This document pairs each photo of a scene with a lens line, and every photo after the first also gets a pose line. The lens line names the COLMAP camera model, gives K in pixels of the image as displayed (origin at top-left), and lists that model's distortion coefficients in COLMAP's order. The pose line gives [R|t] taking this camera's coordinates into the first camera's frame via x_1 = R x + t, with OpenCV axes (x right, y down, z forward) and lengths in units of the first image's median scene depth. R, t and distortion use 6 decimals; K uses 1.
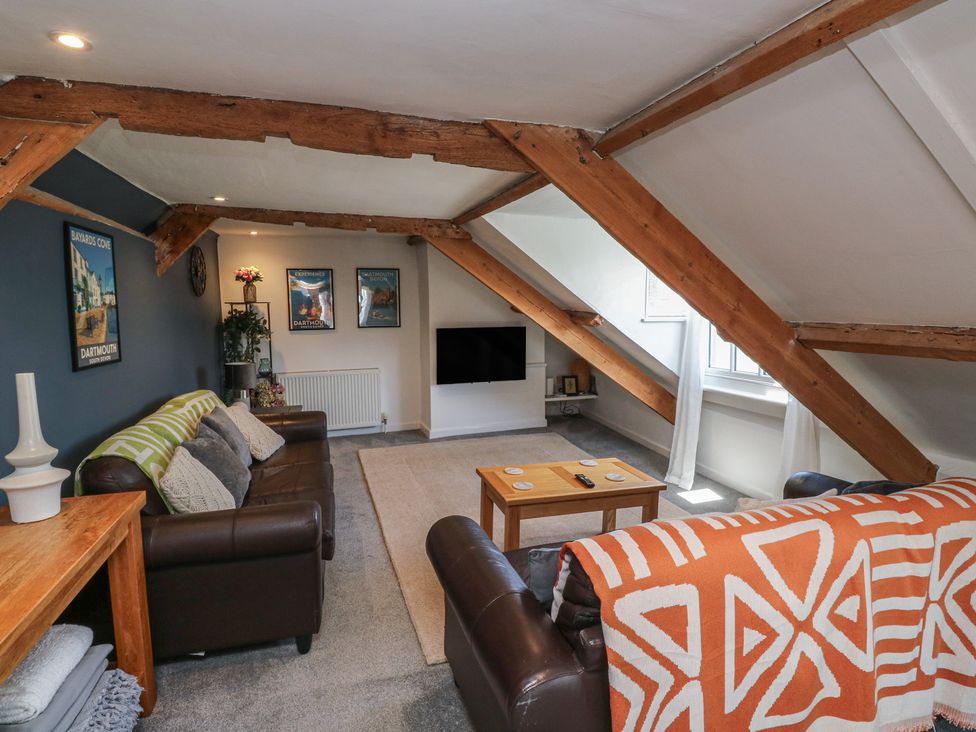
lens RADIAL K [[533.4, 0, 484.0], [0, 533.4, 367.0], [0, 0, 1]] dist [-0.009841, -0.008314]
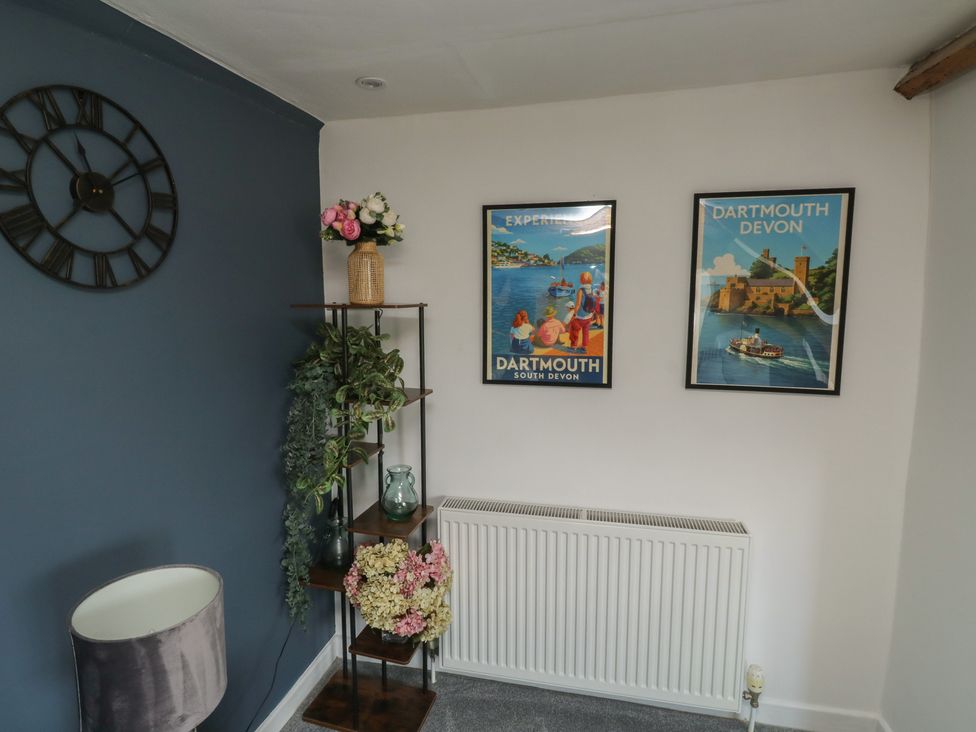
lens RADIAL K [[533.4, 0, 485.1], [0, 533.4, 358.0], [0, 0, 1]] dist [-0.009841, -0.008314]
pose [[0.871932, 0.067773, -0.484913, -0.193471], [-0.058399, 0.997699, 0.034433, -0.096918], [0.486131, -0.001705, 0.873884, 0.688479]]
